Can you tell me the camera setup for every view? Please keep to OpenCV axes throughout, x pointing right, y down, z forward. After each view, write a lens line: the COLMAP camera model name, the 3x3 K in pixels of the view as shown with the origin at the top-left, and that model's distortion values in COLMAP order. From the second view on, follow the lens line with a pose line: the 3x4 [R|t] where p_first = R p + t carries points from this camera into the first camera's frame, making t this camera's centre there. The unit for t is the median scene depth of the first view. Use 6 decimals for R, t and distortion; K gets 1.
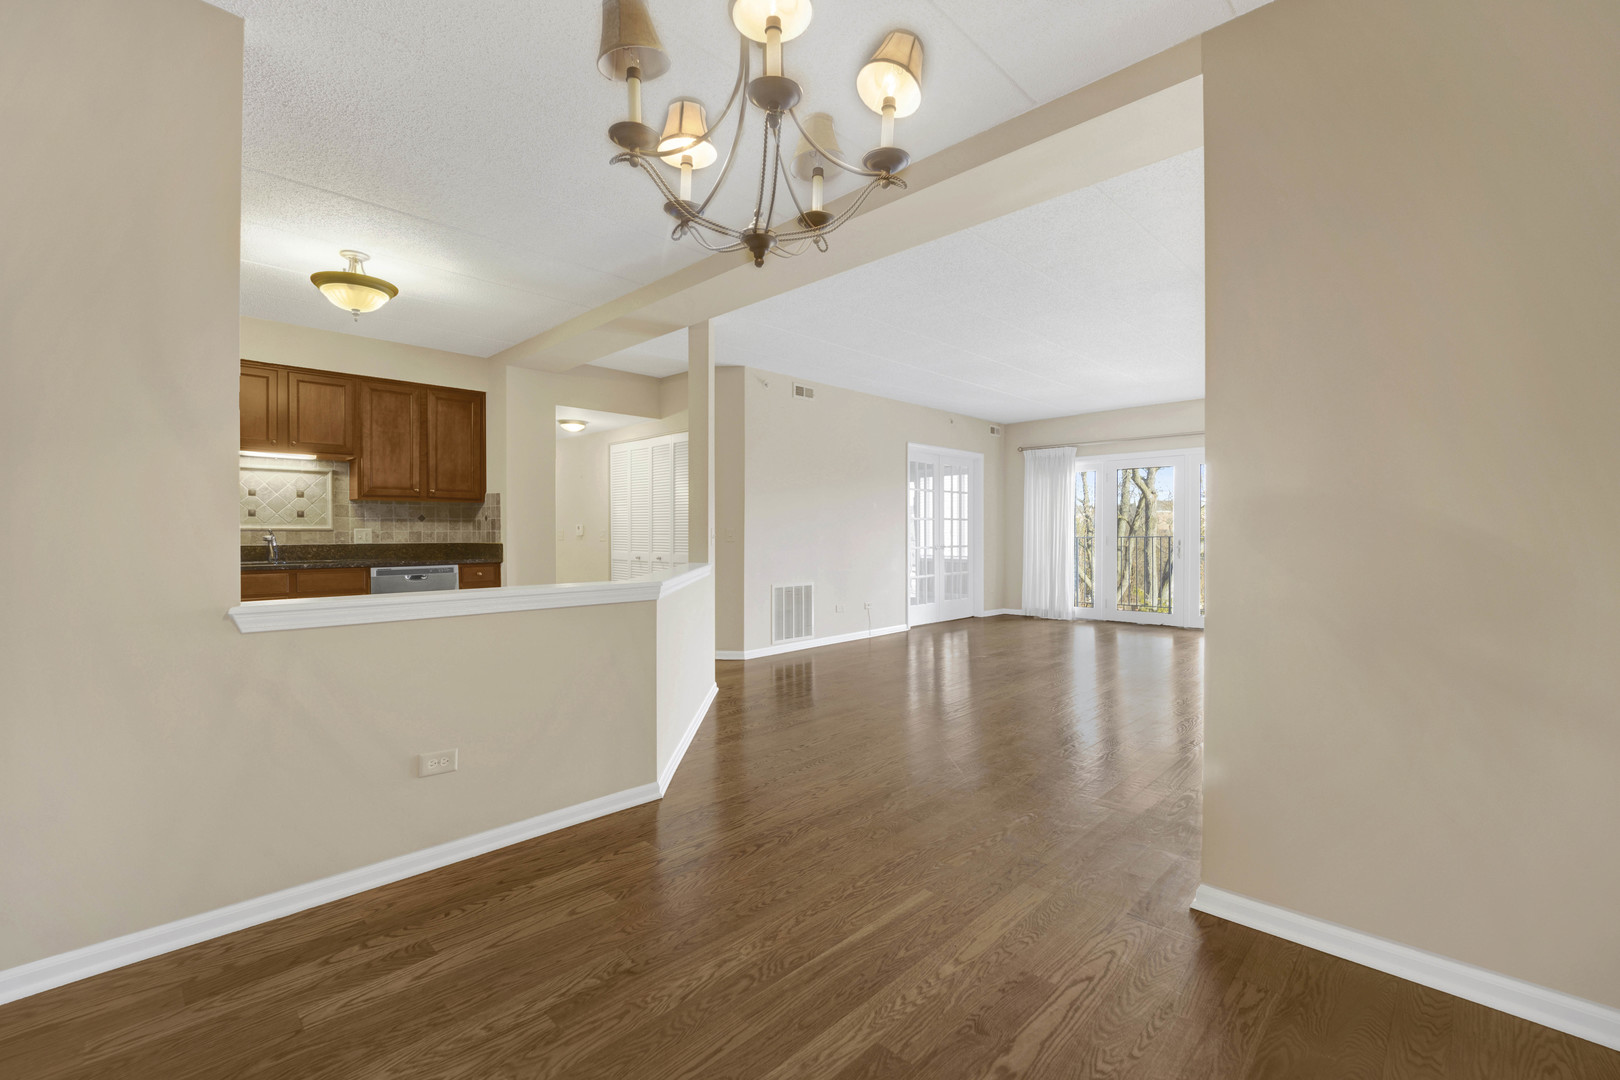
lens RADIAL K [[684.1, 0, 813.6], [0, 684.1, 538.1], [0, 0, 1]] dist [-0.021579, 0.000163]
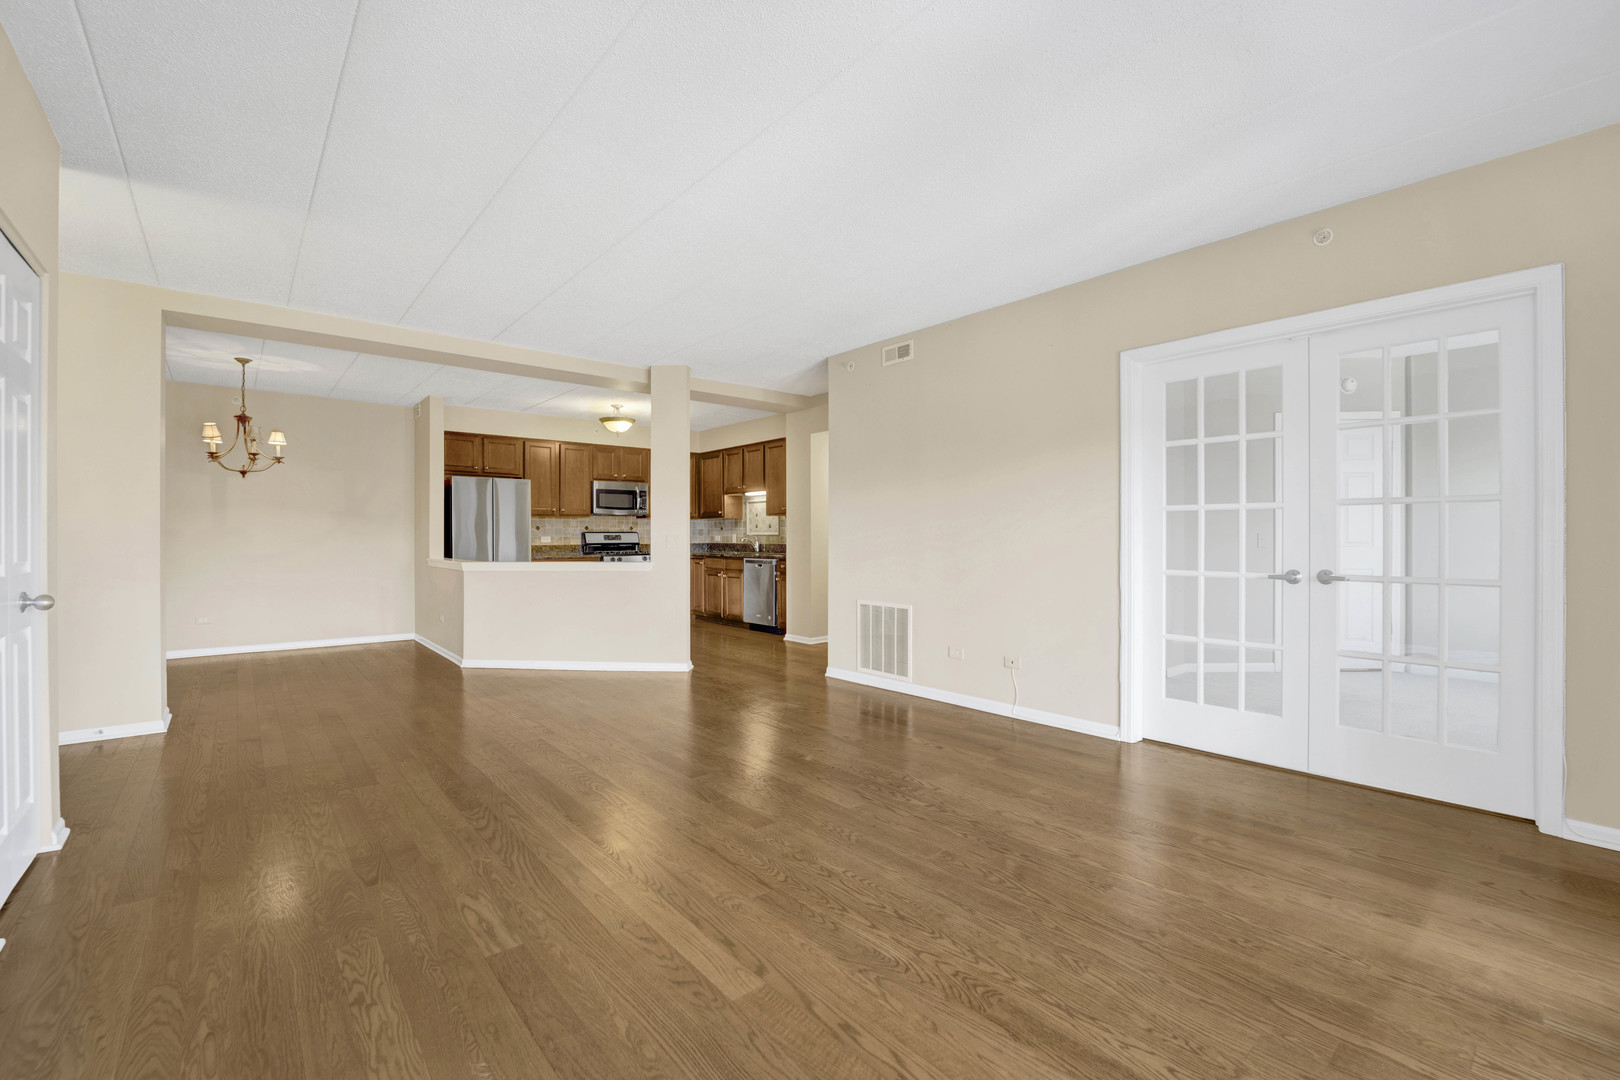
lens RADIAL K [[684.1, 0, 807.1], [0, 684.1, 546.3], [0, 0, 1]] dist [-0.021579, 0.000163]
pose [[-0.096119, 0.018599, -0.995196, 0.784803], [-0.003652, 0.999812, 0.019038, -0.013772], [0.995363, 0.005465, -0.096033, 1.013702]]
